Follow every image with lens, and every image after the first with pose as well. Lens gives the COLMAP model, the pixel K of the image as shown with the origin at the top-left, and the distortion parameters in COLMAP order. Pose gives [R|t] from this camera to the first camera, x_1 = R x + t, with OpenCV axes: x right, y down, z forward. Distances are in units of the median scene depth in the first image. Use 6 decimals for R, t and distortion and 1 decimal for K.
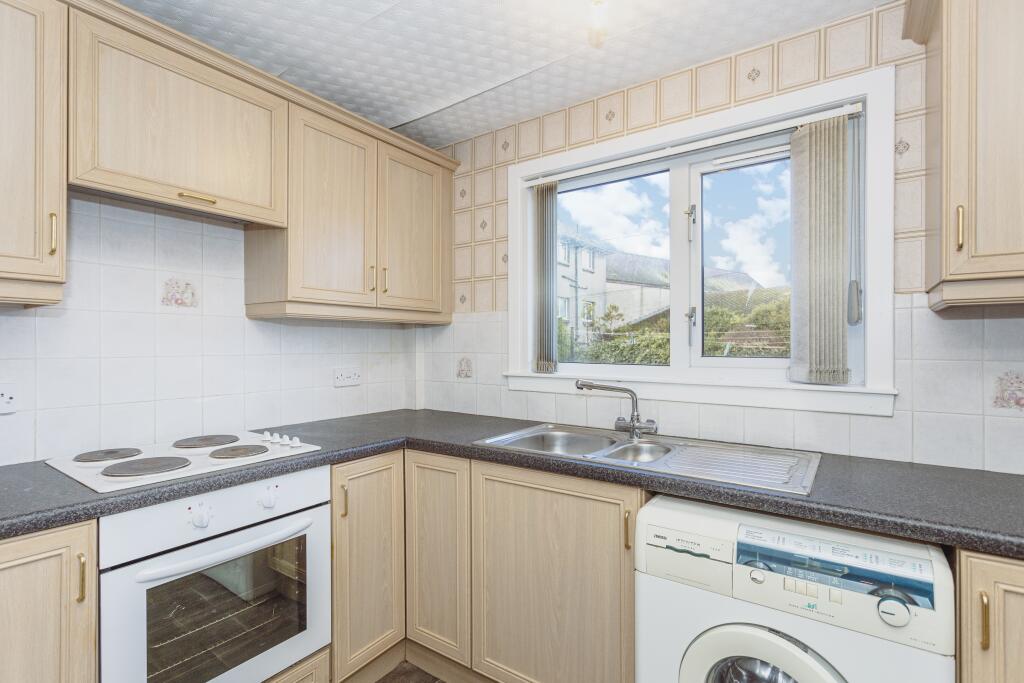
lens RADIAL K [[489.0, 0, 512.0], [0, 489.0, 341.5], [0, 0, 1]] dist [0.014125, -0.000036]
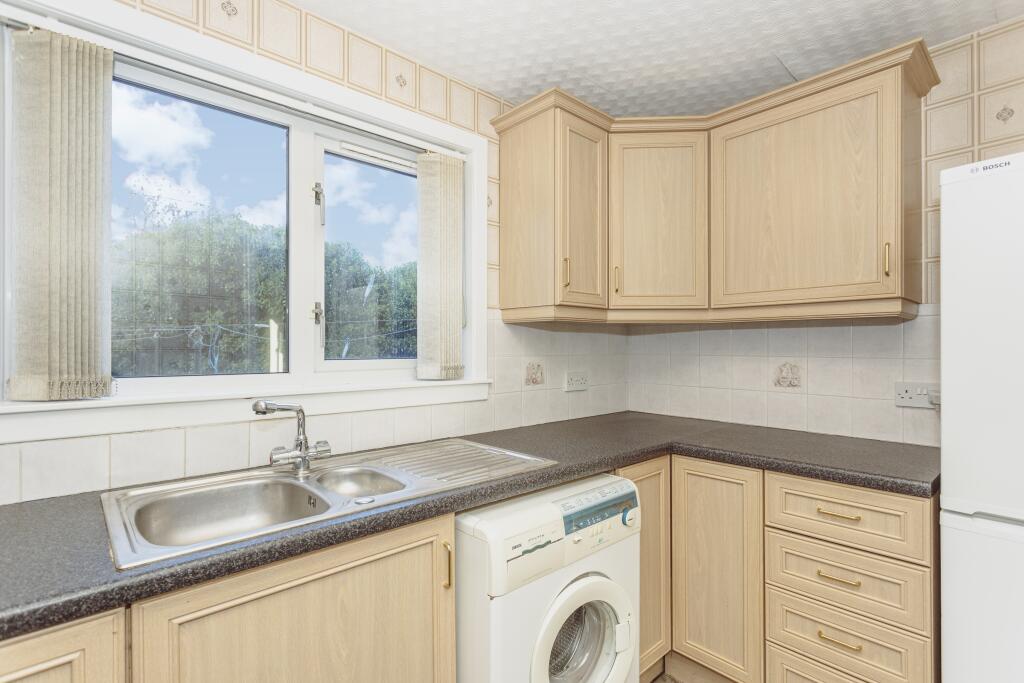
lens RADIAL K [[487.5, 0, 512.0], [0, 487.5, 341.5], [0, 0, 1]] dist [-0.001230, -0.000128]
pose [[0.213019, 0.009806, 0.976999, -0.732050], [-0.007165, 0.999938, -0.008474, 0.006360], [-0.977022, -0.005195, 0.213076, 0.931537]]
